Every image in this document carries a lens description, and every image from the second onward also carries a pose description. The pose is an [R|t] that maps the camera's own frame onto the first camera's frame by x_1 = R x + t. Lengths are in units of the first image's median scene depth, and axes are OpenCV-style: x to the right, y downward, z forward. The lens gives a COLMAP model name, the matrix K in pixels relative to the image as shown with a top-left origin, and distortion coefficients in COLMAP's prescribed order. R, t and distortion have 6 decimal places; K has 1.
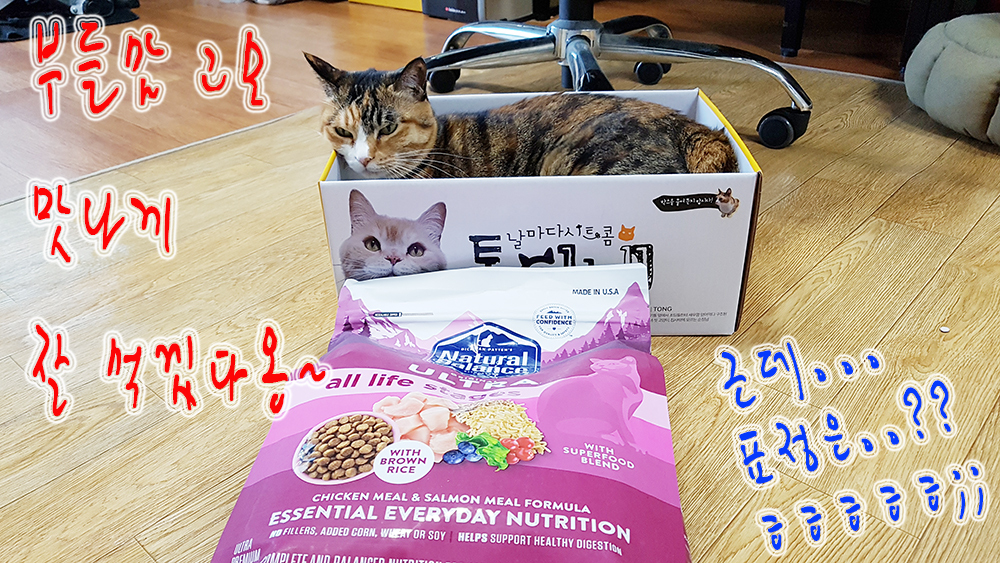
lens RADIAL K [[763.9, 0, 501.4], [0, 763.9, 284.1], [0, 0, 1]] dist [0.000501, 0.007793]
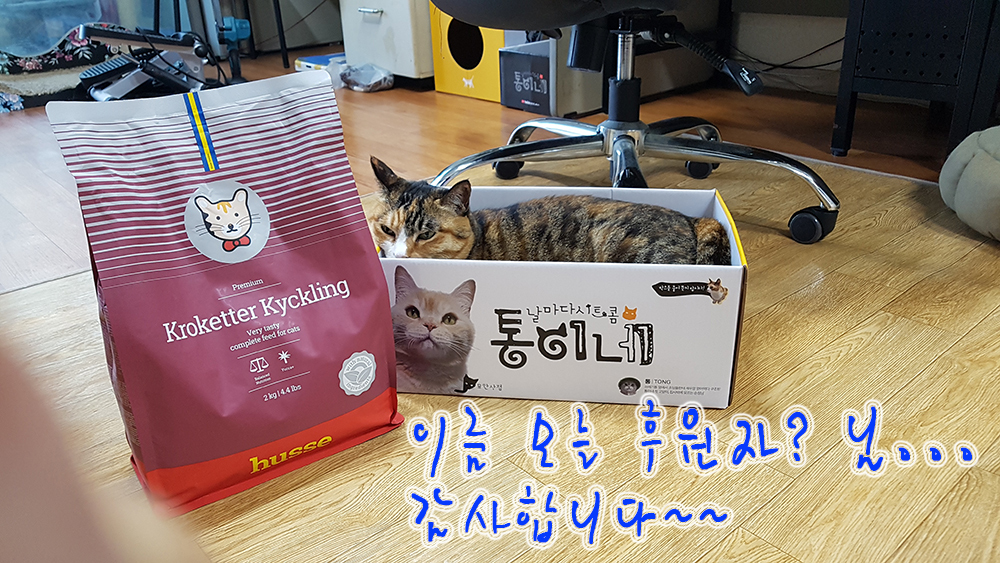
lens RADIAL K [[763.9, 0, 503.1], [0, 763.9, 280.9], [0, 0, 1]] dist [0.000501, 0.007793]
pose [[0.993939, 0.044160, -0.100671, 0.063099], [-0.054641, 0.993090, -0.103856, 0.010452], [0.095389, 0.108728, 0.989484, -0.115335]]
